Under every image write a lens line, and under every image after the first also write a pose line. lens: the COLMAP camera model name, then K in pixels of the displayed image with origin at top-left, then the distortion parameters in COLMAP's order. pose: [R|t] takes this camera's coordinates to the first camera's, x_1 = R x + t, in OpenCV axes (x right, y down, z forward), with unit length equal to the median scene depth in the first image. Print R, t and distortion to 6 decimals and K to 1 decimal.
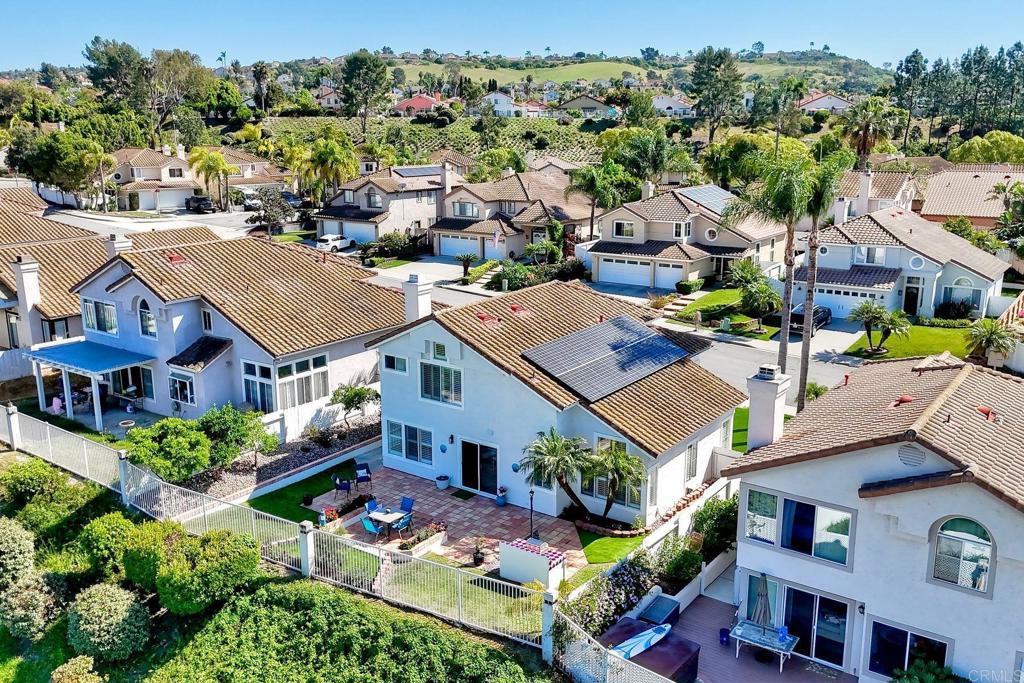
lens RADIAL K [[895.4, 0, 512.0], [0, 895.4, 341.5], [0, 0, 1]] dist [0.082385, -0.106001]
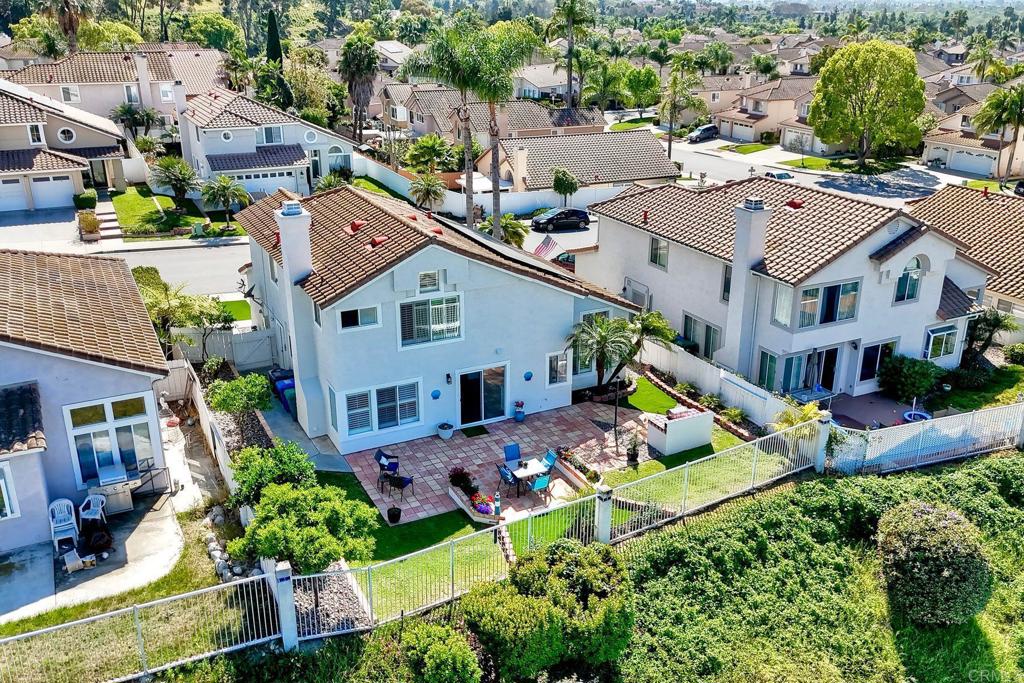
lens RADIAL K [[879.4, 0, 509.6], [0, 879.4, 330.1], [0, 0, 1]] dist [0.076638, -0.088365]
pose [[0.458815, -0.300008, 0.836352, -0.642380], [0.201391, 0.951890, 0.230971, -0.104000], [-0.865408, 0.062461, 0.497160, 0.462215]]
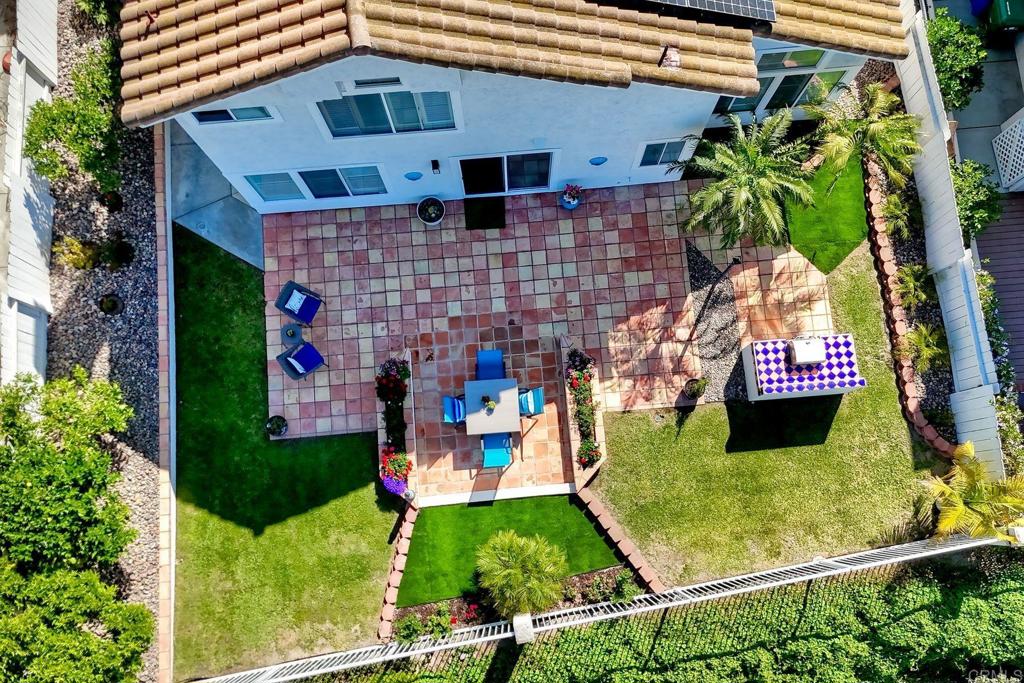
lens RADIAL K [[879.4, 0, 509.6], [0, 879.4, 330.1], [0, 0, 1]] dist [0.076638, -0.088365]
pose [[0.760212, -0.640239, 0.110325, -0.125888], [0.152680, 0.341123, 0.927536, -0.248519], [-0.631480, -0.688280, 0.357078, 0.659952]]
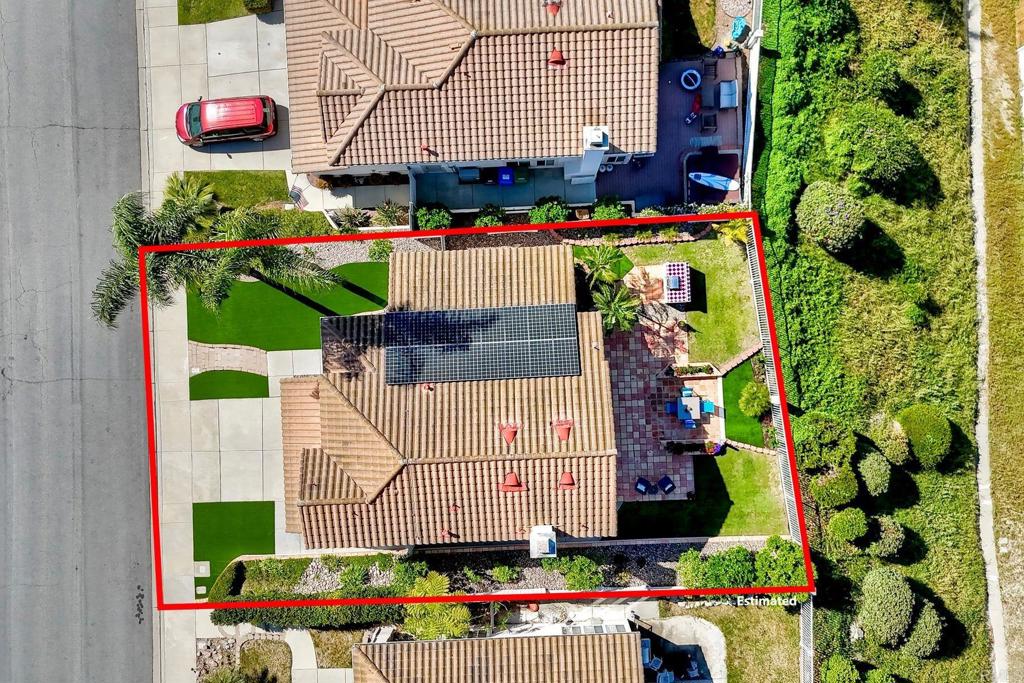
lens RADIAL K [[898.8, 0, 512.0], [0, 898.8, 341.5], [0, 0, 1]] dist [0.072812, -0.085973]
pose [[-0.620770, -0.783739, 0.019944, 0.061438], [0.199385, -0.133221, 0.970823, -0.916093], [-0.758215, 0.606634, 0.238965, 0.645607]]
